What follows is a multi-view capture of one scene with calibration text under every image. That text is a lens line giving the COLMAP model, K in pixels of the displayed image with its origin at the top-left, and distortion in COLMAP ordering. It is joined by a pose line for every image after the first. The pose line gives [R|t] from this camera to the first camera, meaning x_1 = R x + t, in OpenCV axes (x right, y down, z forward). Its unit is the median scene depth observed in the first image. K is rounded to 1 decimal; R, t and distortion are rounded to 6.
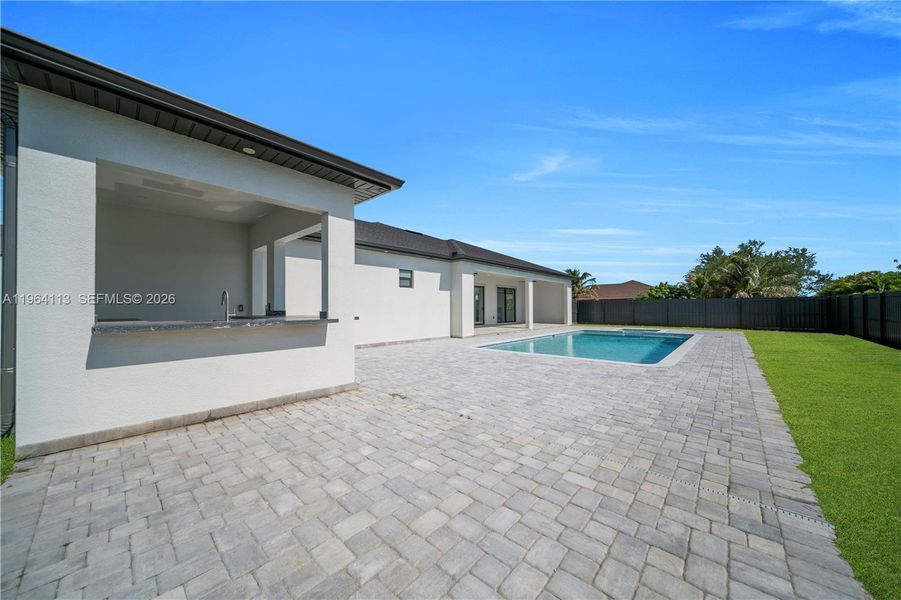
lens RADIAL K [[310.9, 0, 450.5], [0, 310.9, 300.0], [0, 0, 1]] dist [-0.000755, -0.000176]
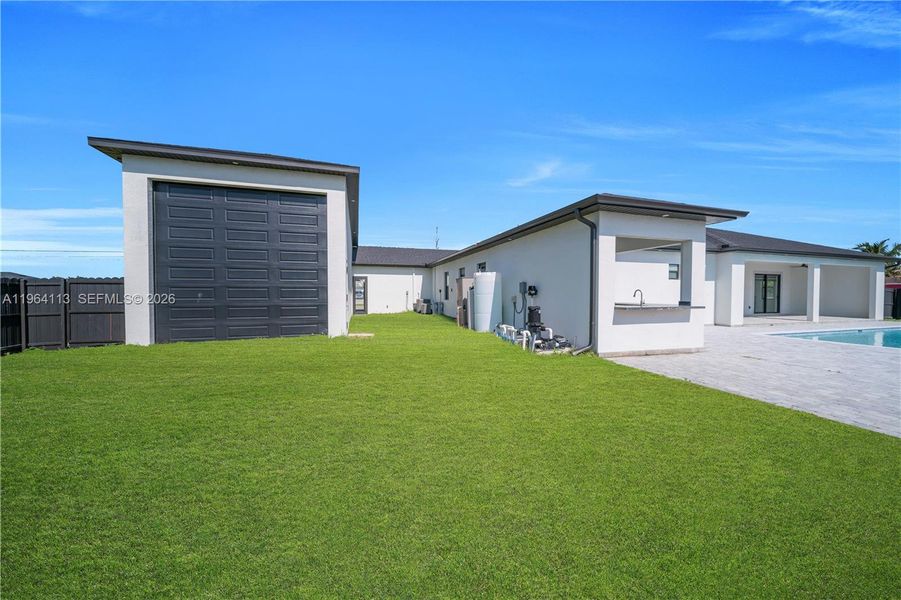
lens RADIAL K [[310.9, 0, 450.5], [0, 310.9, 300.0], [0, 0, 1]] dist [-0.000755, -0.000176]
pose [[0.854774, 0.019853, -0.518621, -0.629302], [0.005047, 0.998903, 0.046558, -0.054273], [0.518977, -0.042414, 0.853735, -1.046819]]
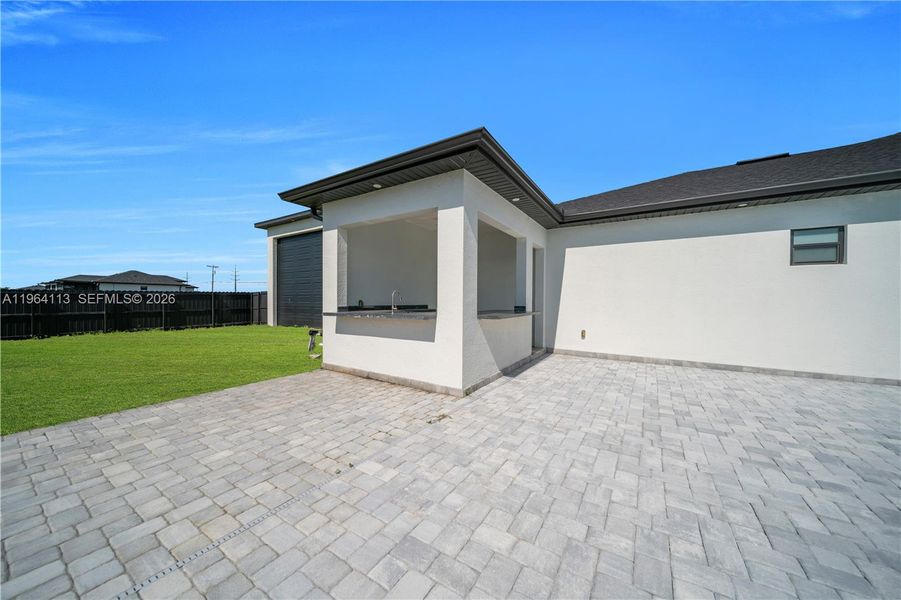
lens RADIAL K [[310.9, 0, 450.5], [0, 310.9, 300.0], [0, 0, 1]] dist [-0.000755, -0.000176]
pose [[0.170174, 0.004637, -0.985403, 0.590621], [0.018452, 0.999799, 0.007892, 0.003521], [0.985241, -0.019525, 0.170054, 0.874370]]
